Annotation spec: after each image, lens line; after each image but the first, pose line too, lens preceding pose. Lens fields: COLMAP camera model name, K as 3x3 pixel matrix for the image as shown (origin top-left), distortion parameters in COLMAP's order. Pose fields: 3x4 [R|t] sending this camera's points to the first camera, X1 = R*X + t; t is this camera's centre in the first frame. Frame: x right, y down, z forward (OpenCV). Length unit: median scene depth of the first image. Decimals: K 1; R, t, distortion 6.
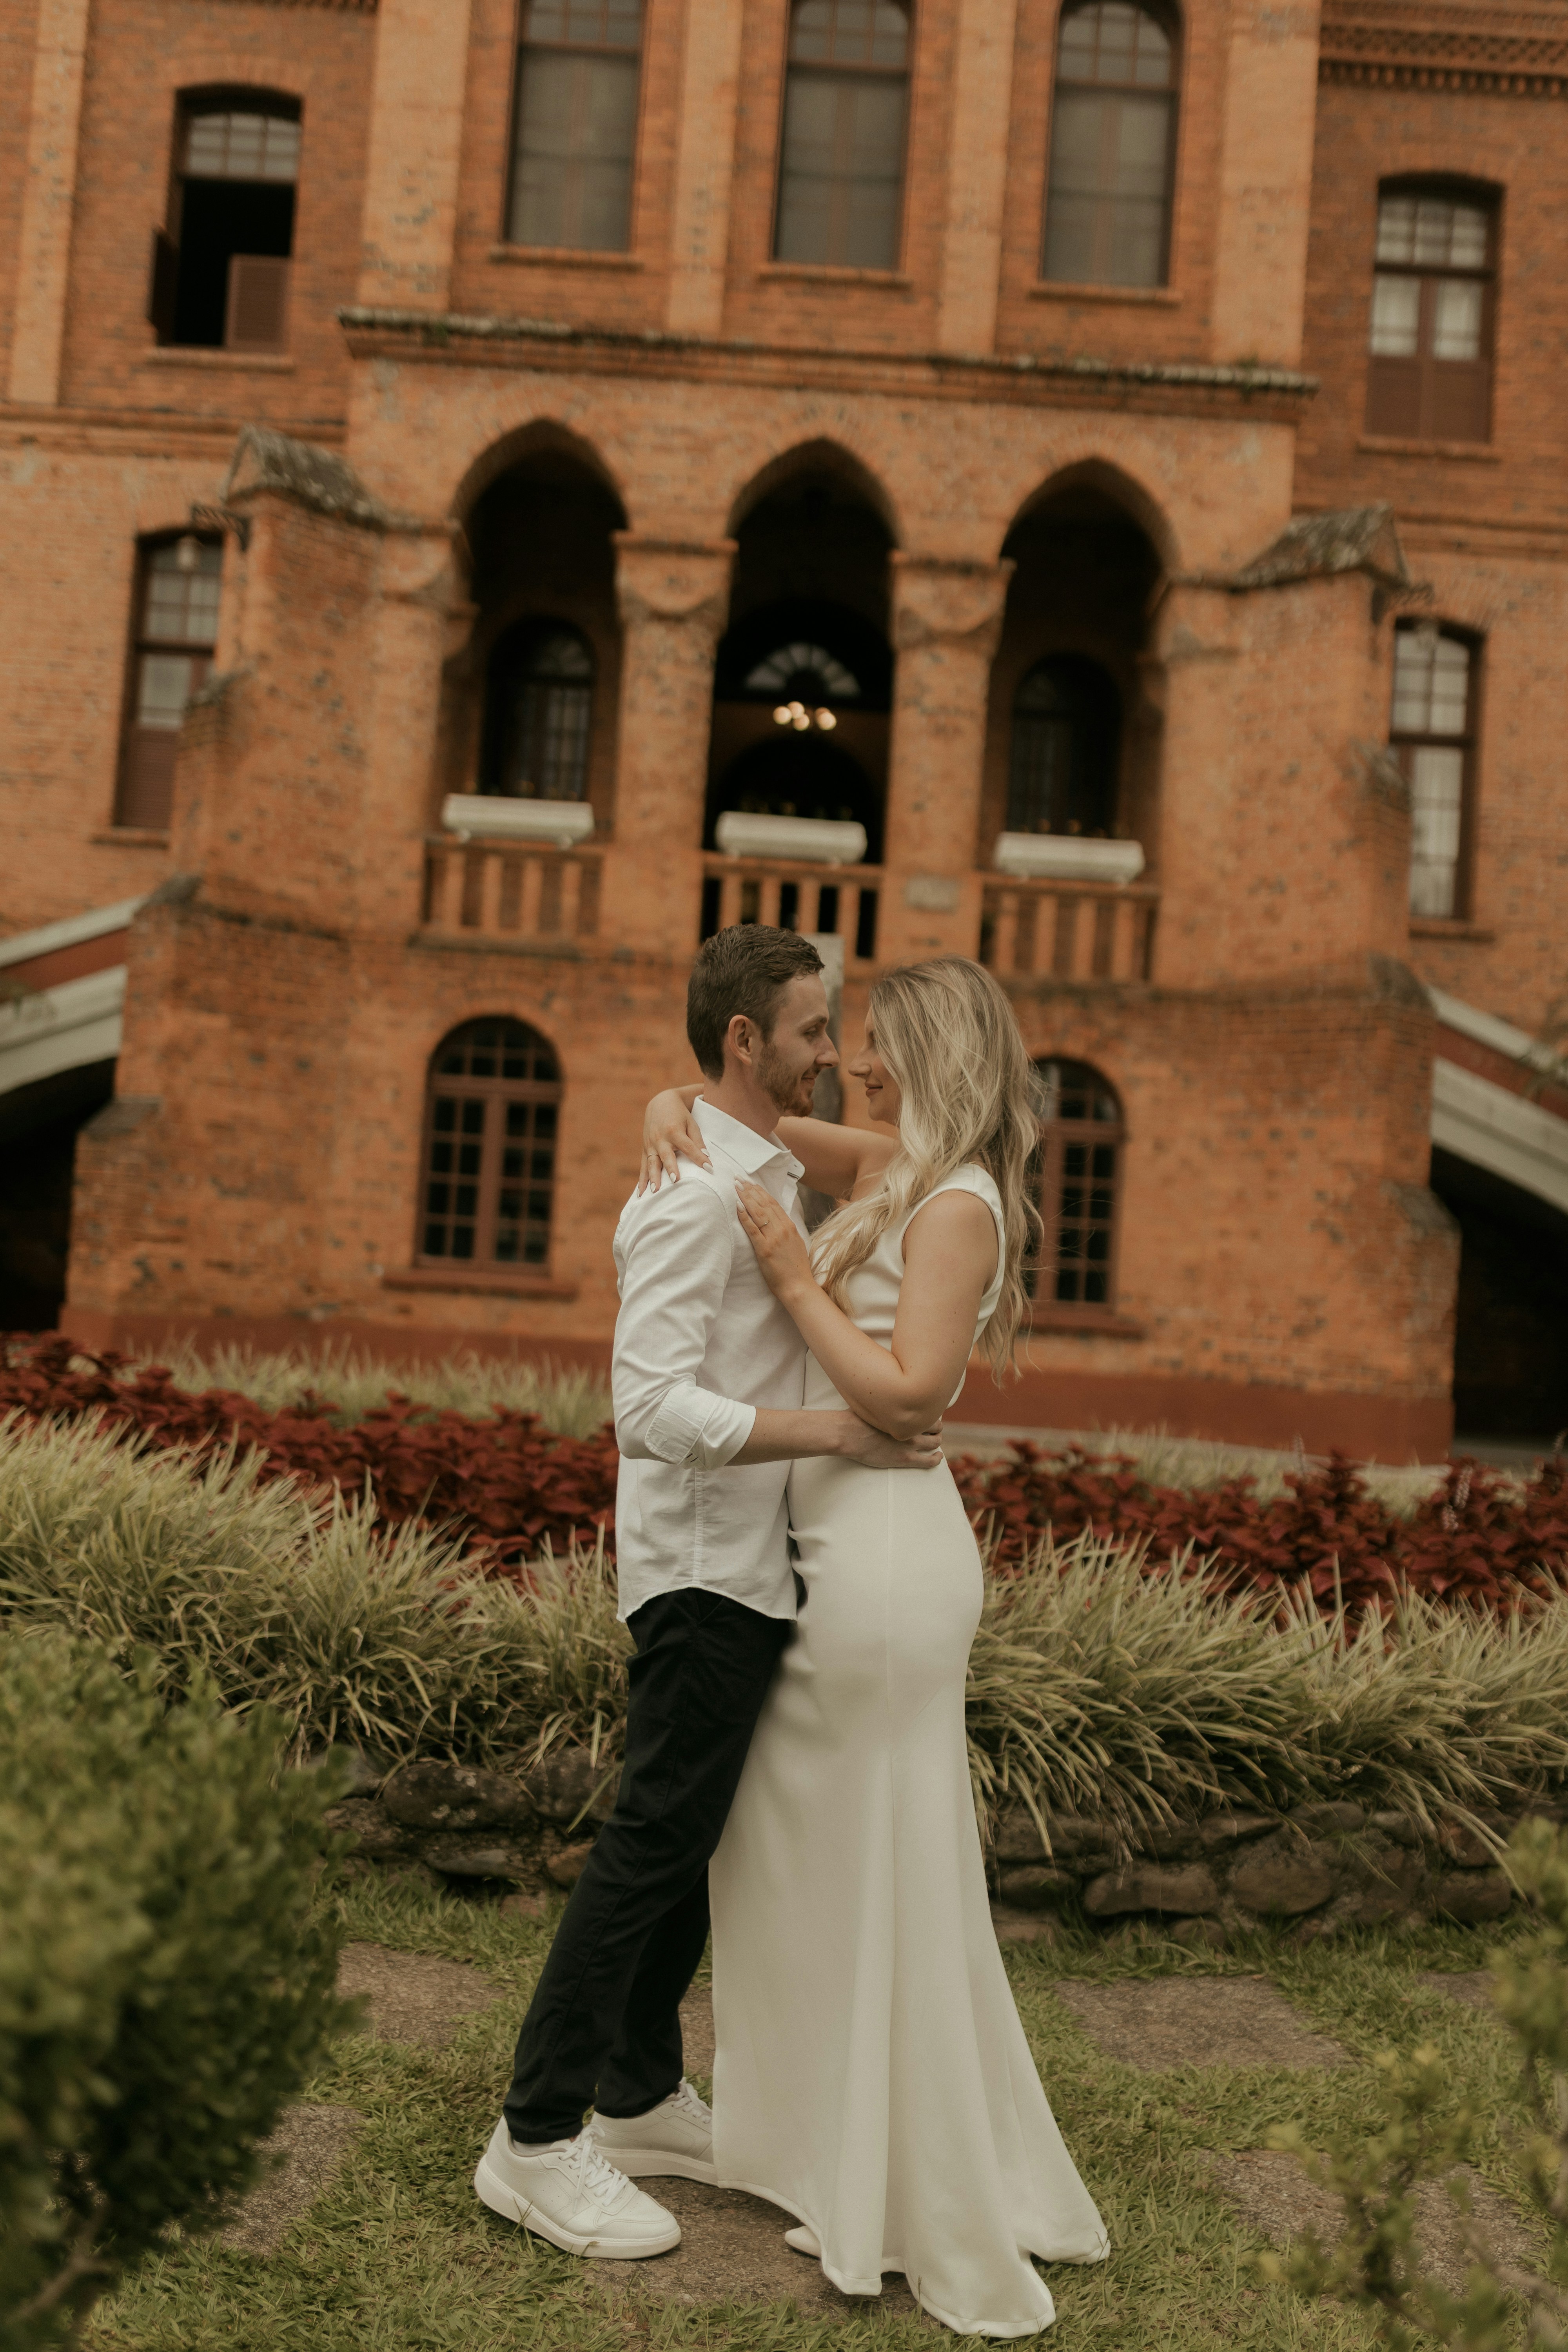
lens RADIAL K [[2248.5, 0, 784.8], [0, 2248.5, 1164.8], [0, 0, 1]] dist [-0.023689, 0.000000]
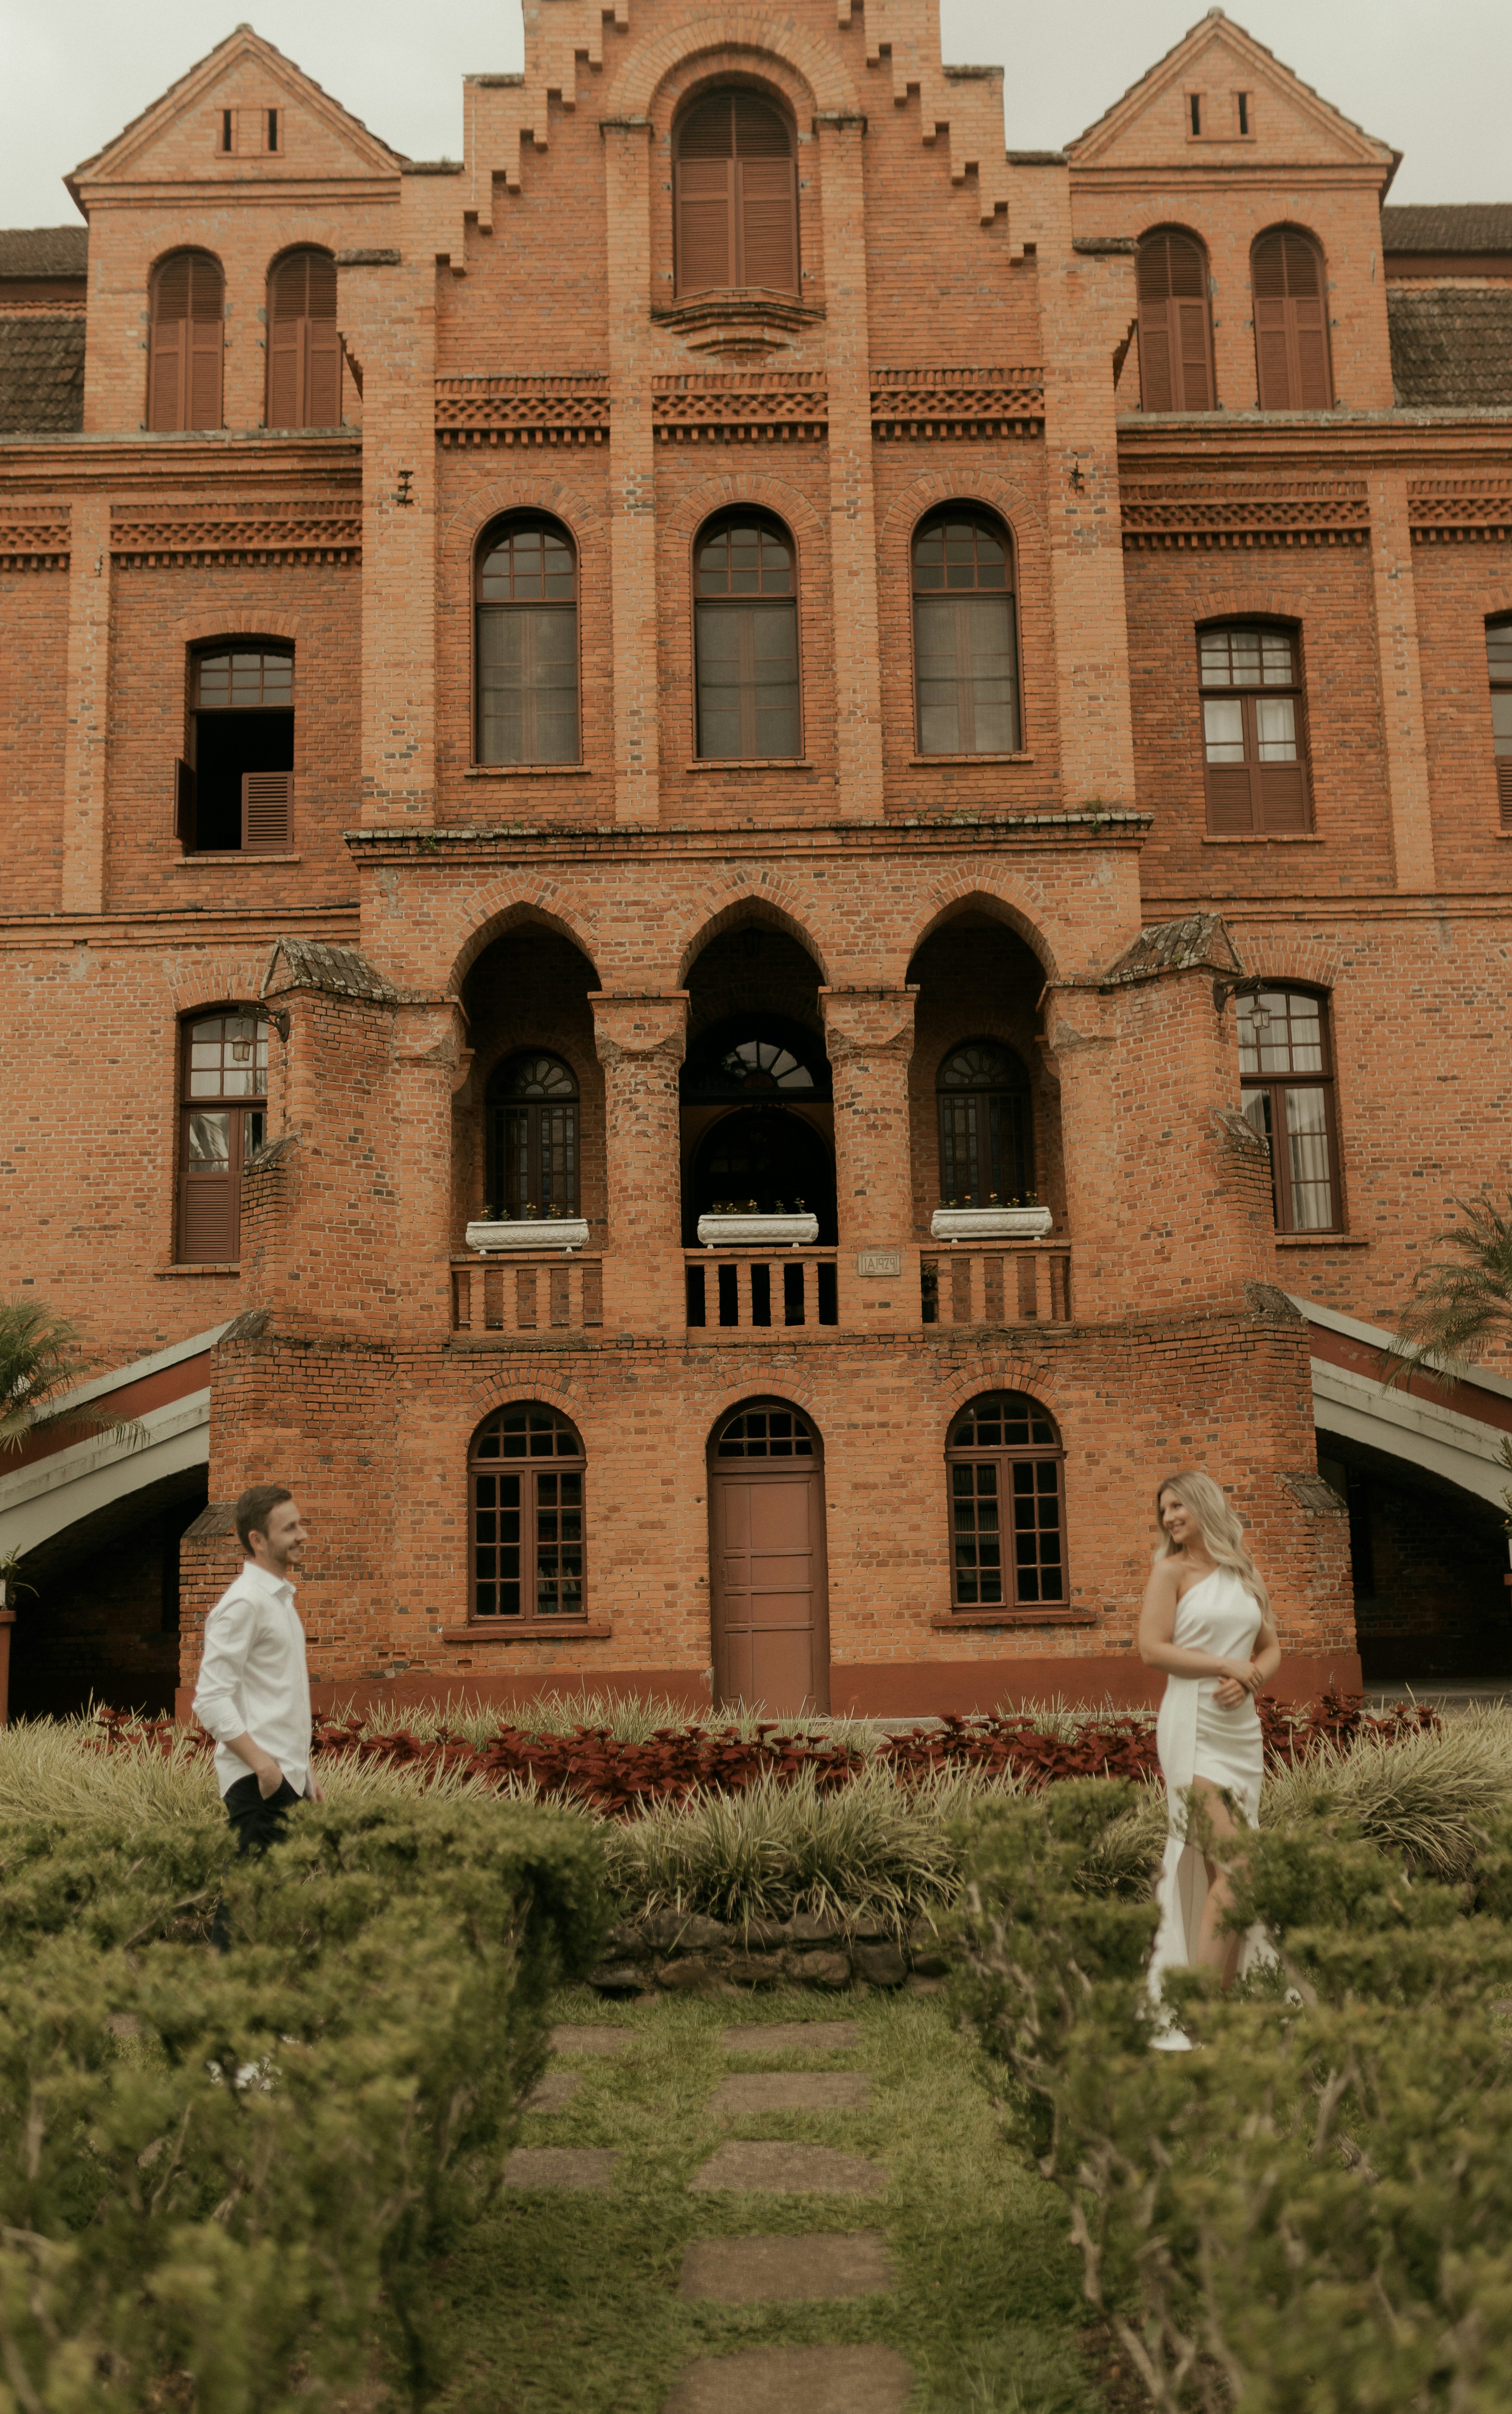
lens RADIAL K [[2363.8, 0, 816.8], [0, 2363.8, 1146.7], [0, 0, 1]] dist [-0.011923, 0.000000]
pose [[0.995331, -0.093907, 0.022331, 0.010330], [0.096039, 0.986653, -0.131503, -0.020314], [-0.009683, 0.133034, 0.991064, -0.248638]]
